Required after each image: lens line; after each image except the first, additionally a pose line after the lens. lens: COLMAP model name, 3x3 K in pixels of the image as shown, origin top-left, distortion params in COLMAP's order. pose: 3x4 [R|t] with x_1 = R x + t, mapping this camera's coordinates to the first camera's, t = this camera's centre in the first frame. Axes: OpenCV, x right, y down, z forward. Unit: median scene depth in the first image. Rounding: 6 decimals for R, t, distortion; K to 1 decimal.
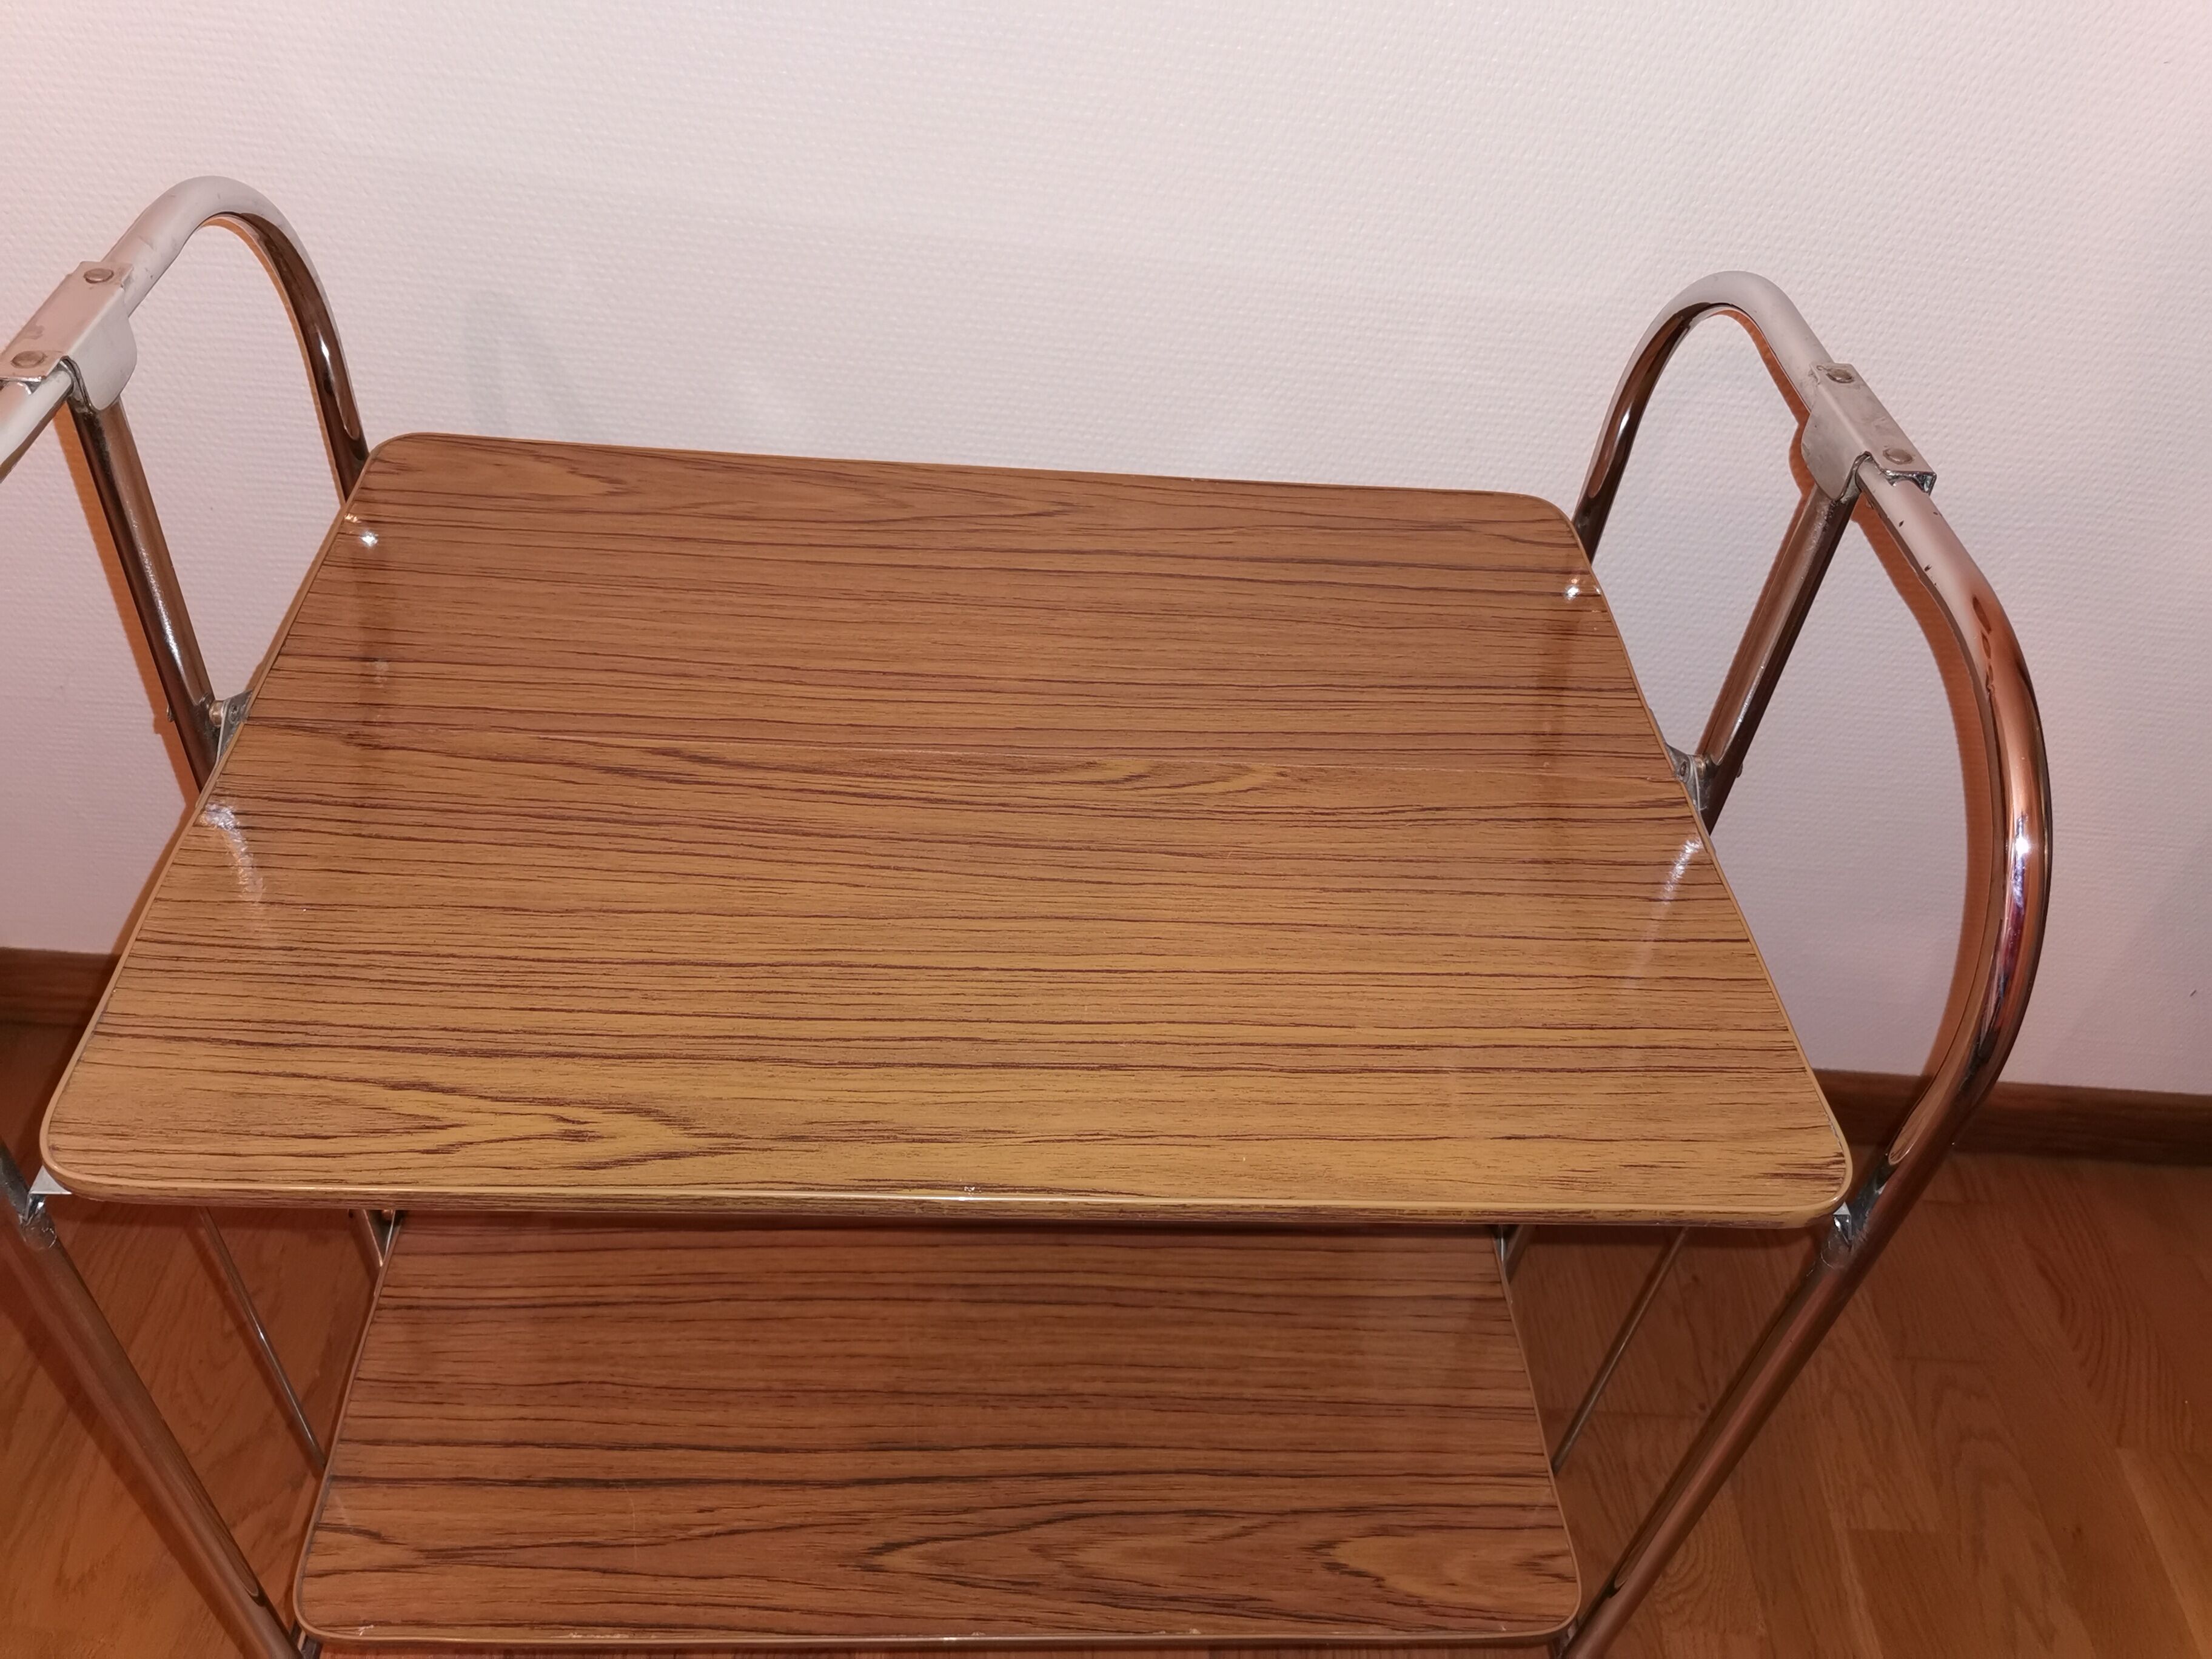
lens RADIAL K [[1738.9, 0, 1096.2], [0, 1738.9, 831.3], [0, 0, 1]] dist [0.072035, -0.002590]
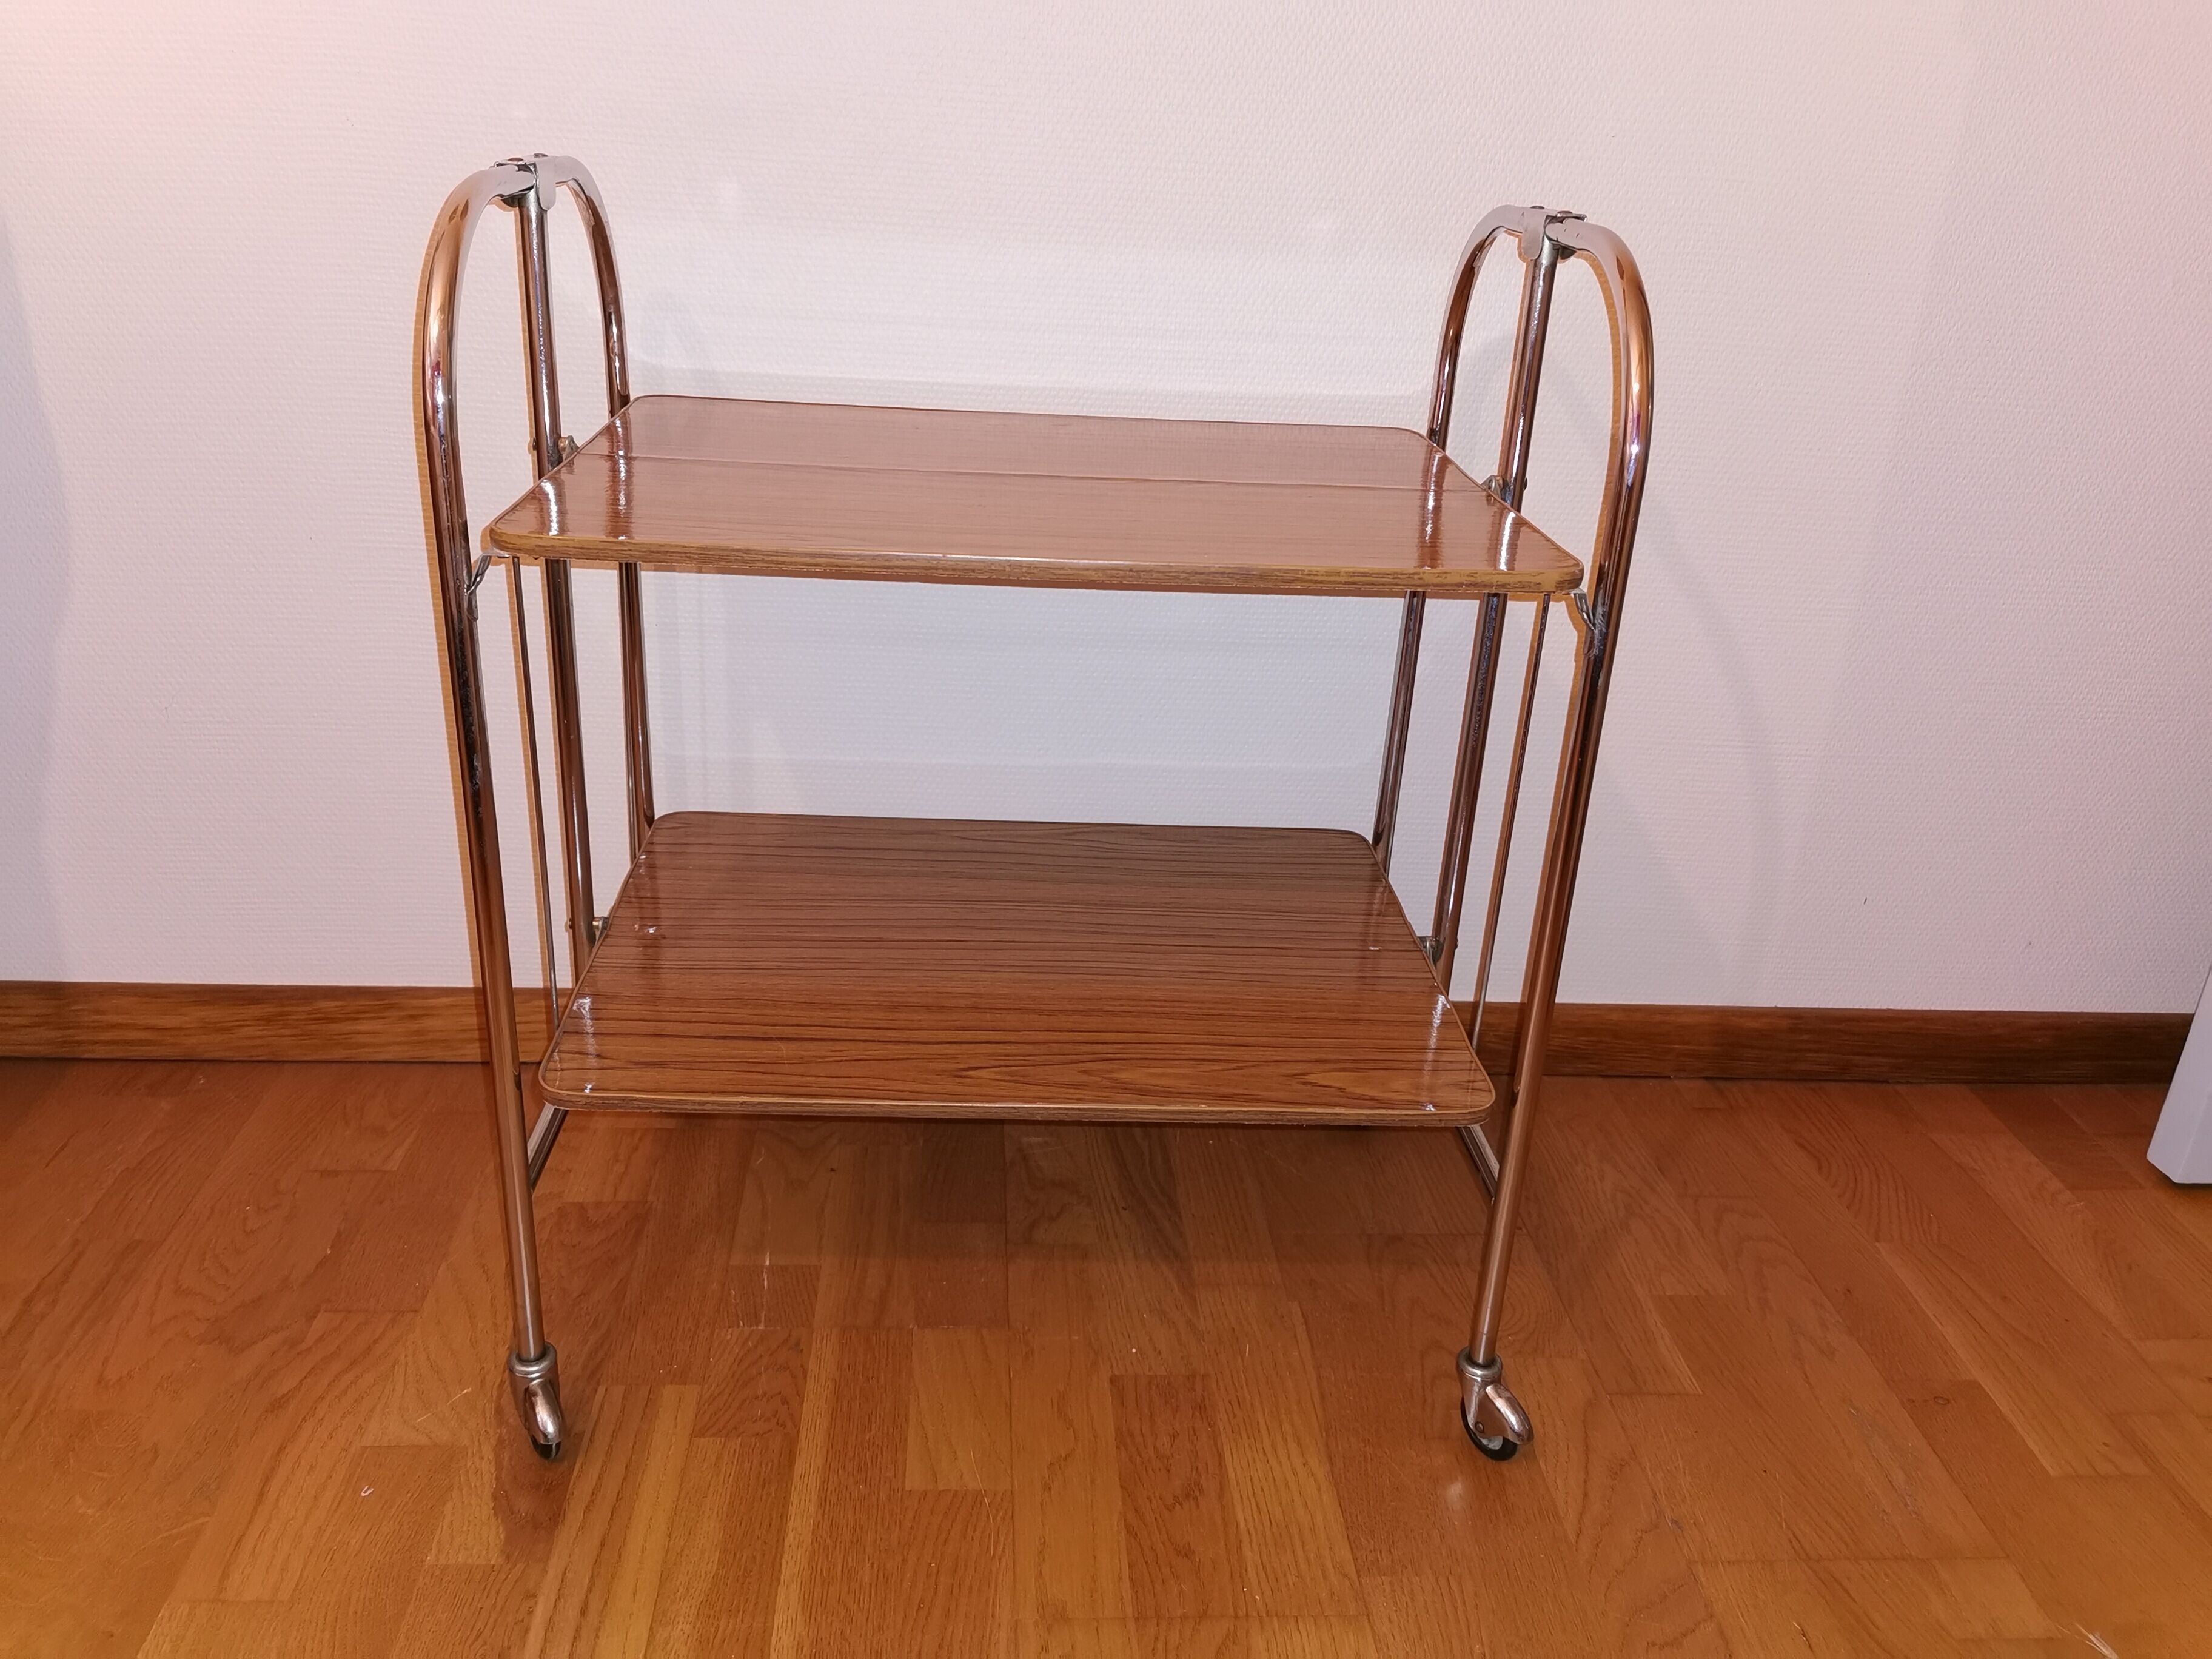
lens RADIAL K [[1741.2, 0, 1074.9], [0, 1741.2, 814.4], [0, 0, 1]] dist [0.086729, -0.156880]
pose [[0.999442, -0.030820, -0.012884, -0.016615], [0.024367, 0.936463, -0.349920, 0.686174], [0.022850, 0.349410, 0.936691, -0.309801]]
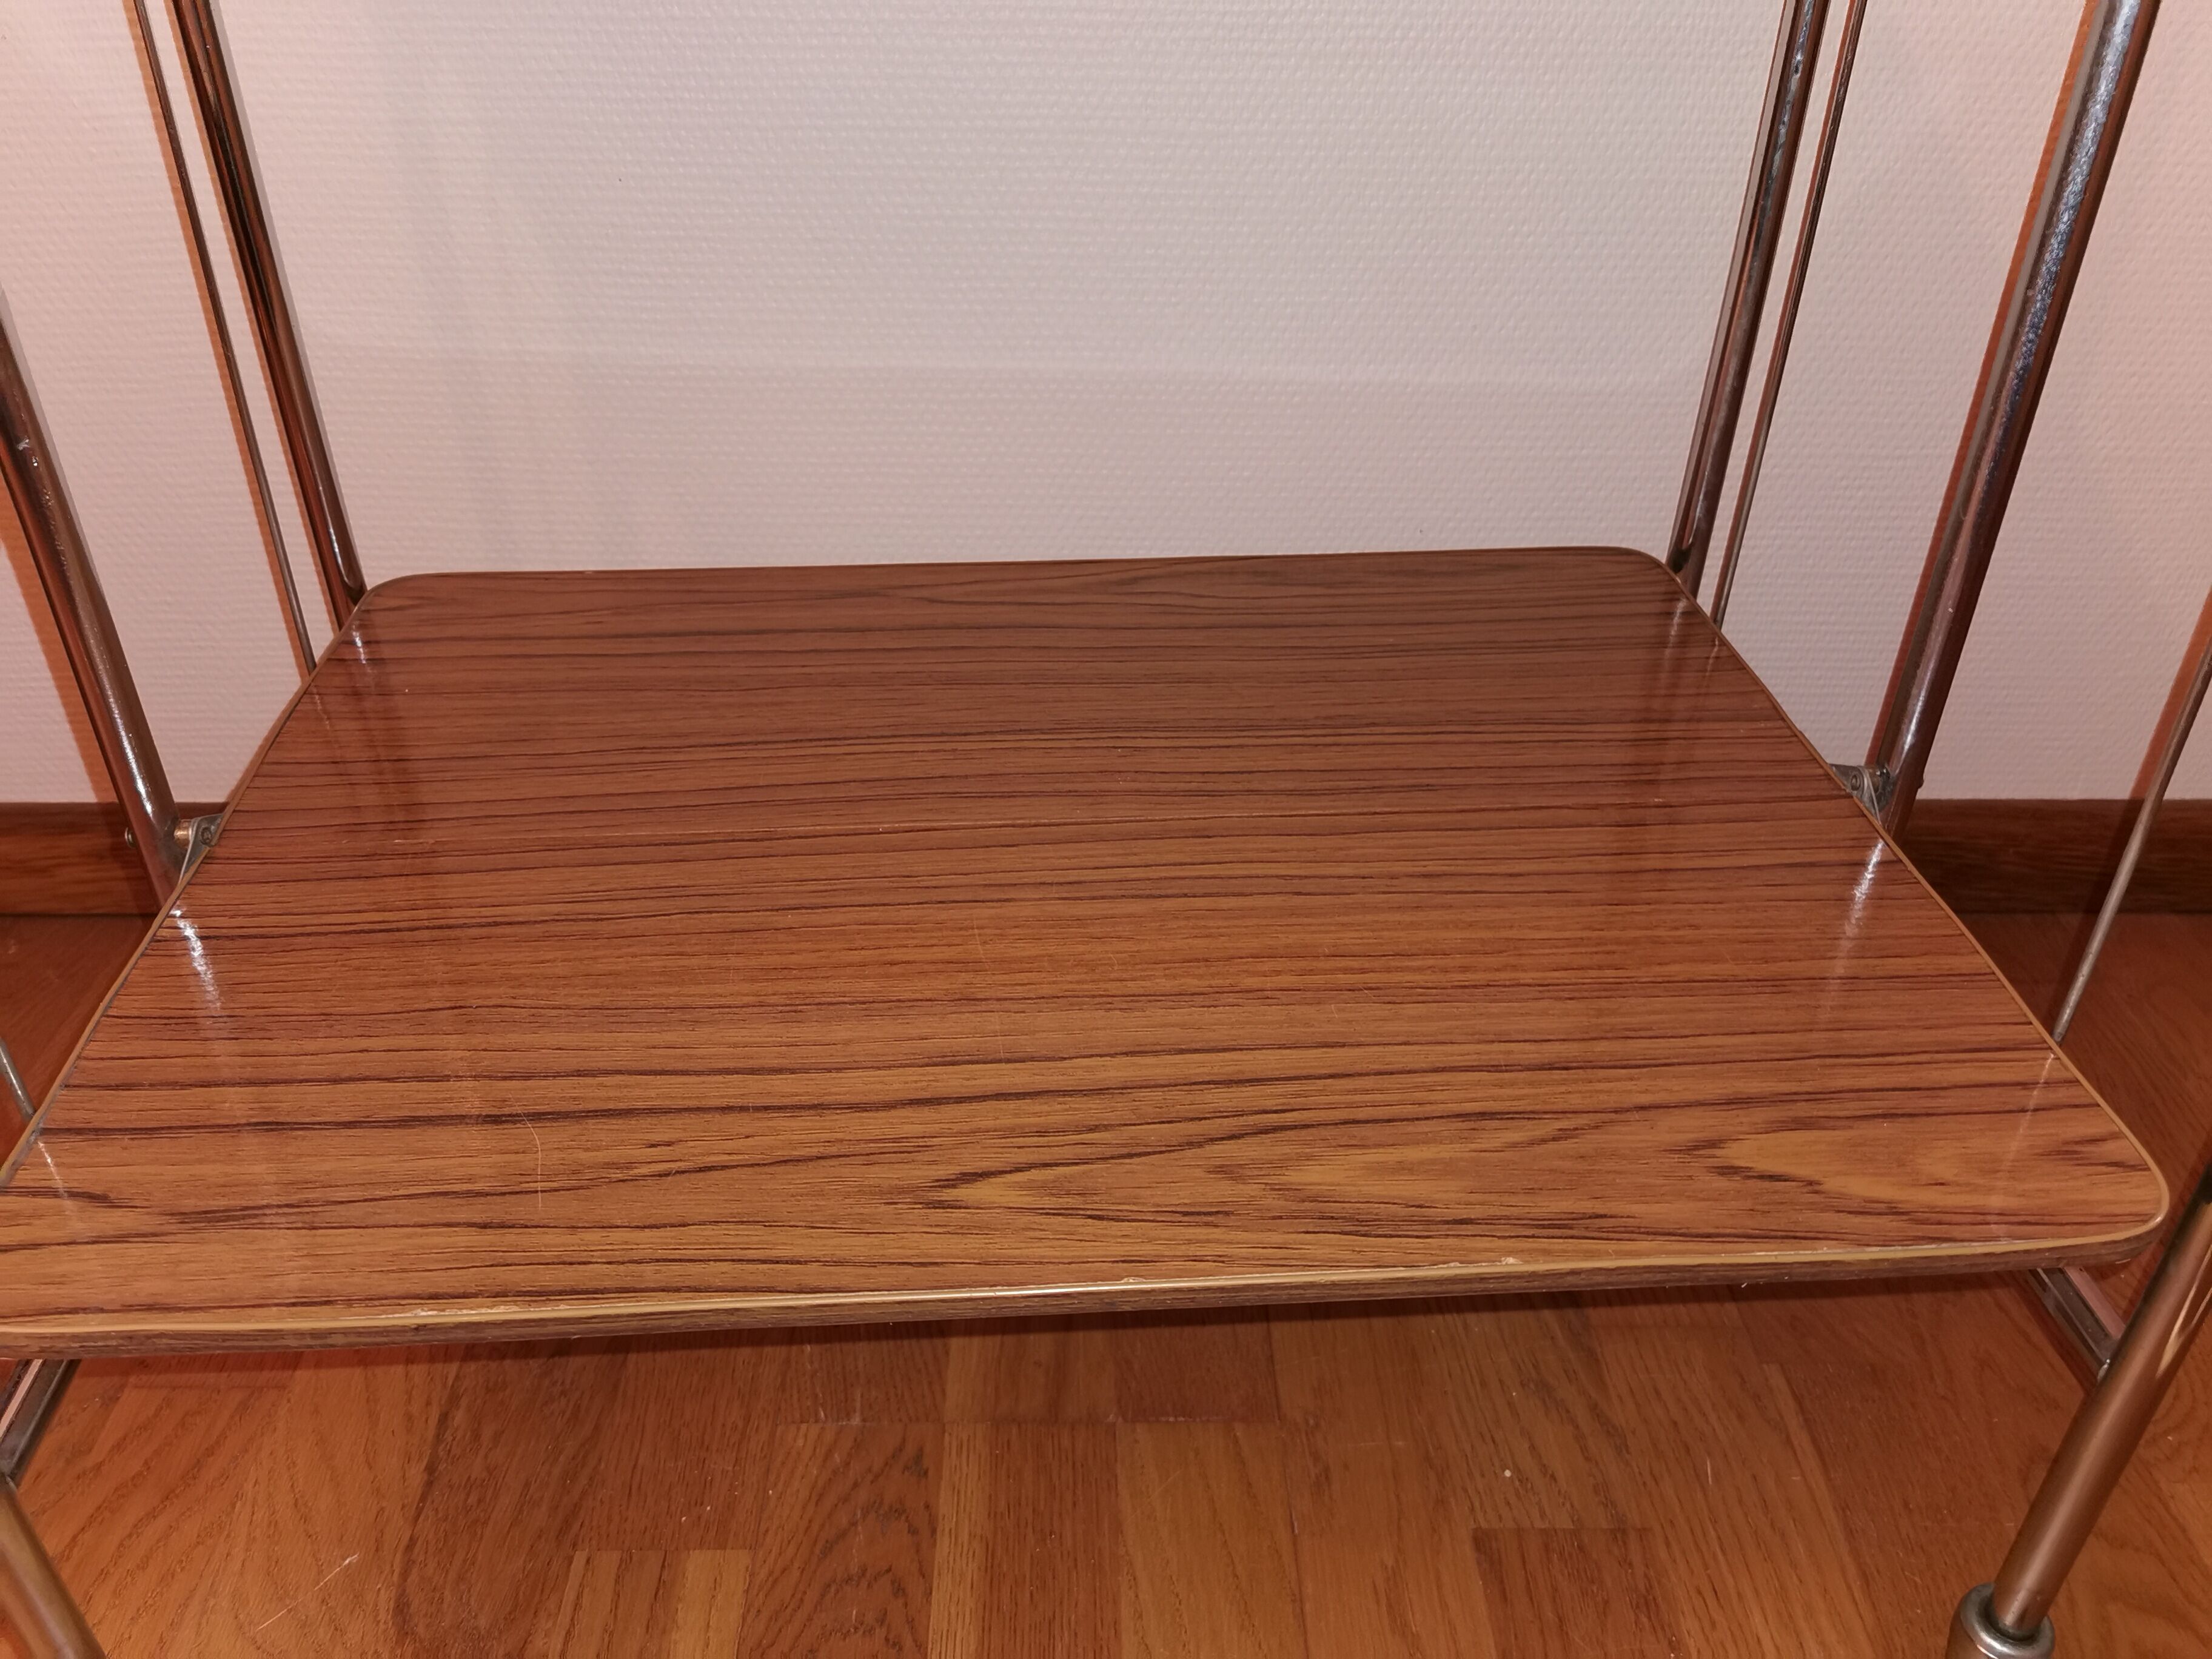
lens RADIAL K [[1731.5, 0, 1091.6], [0, 1731.5, 836.5], [0, 0, 1]] dist [0.043120, -0.003798]
pose [[0.996807, -0.077249, -0.020207, -0.055391], [0.072946, 0.983924, -0.163008, 0.388171], [0.032474, 0.161014, 0.986418, 0.406286]]
